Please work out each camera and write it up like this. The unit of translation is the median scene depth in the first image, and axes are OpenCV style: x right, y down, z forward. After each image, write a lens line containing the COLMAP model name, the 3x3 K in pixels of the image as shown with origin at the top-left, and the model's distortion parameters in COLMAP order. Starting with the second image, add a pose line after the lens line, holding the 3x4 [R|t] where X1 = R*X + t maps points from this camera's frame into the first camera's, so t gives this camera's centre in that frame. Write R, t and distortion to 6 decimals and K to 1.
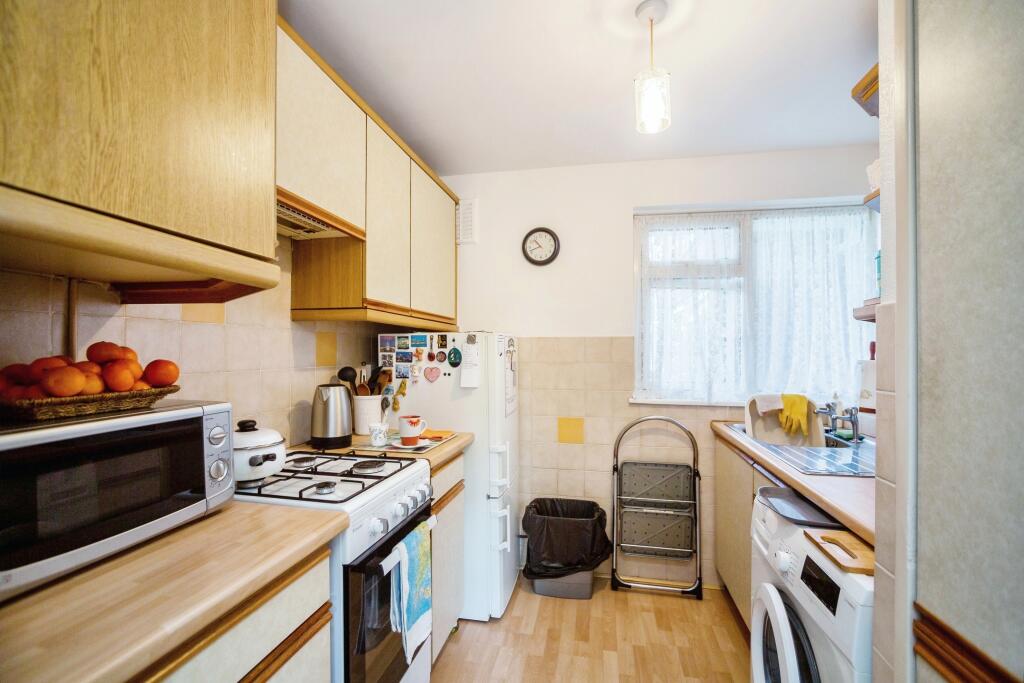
lens RADIAL K [[434.1, 0, 516.7], [0, 434.1, 339.6], [0, 0, 1]] dist [-0.044175, 0.017755]
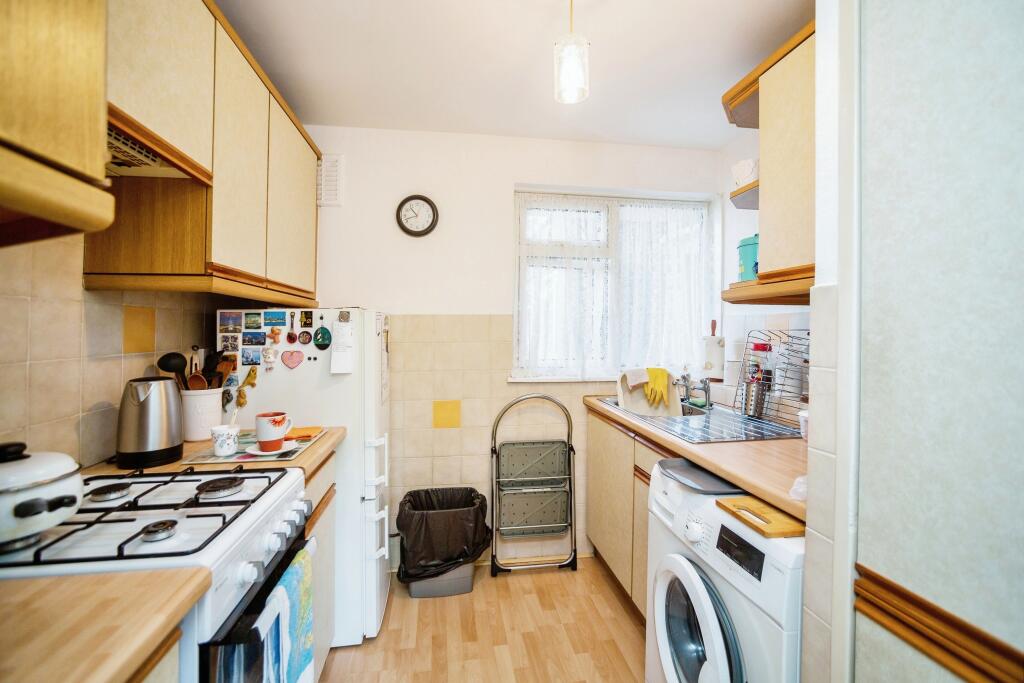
lens RADIAL K [[433.1, 0, 510.5], [0, 433.1, 313.4], [0, 0, 1]] dist [-0.043369, 0.016139]
pose [[0.940365, 0.006306, 0.340108, -0.083859], [-0.003358, 0.999952, -0.009256, -0.000794], [-0.340150, 0.007562, 0.940341, 0.093398]]
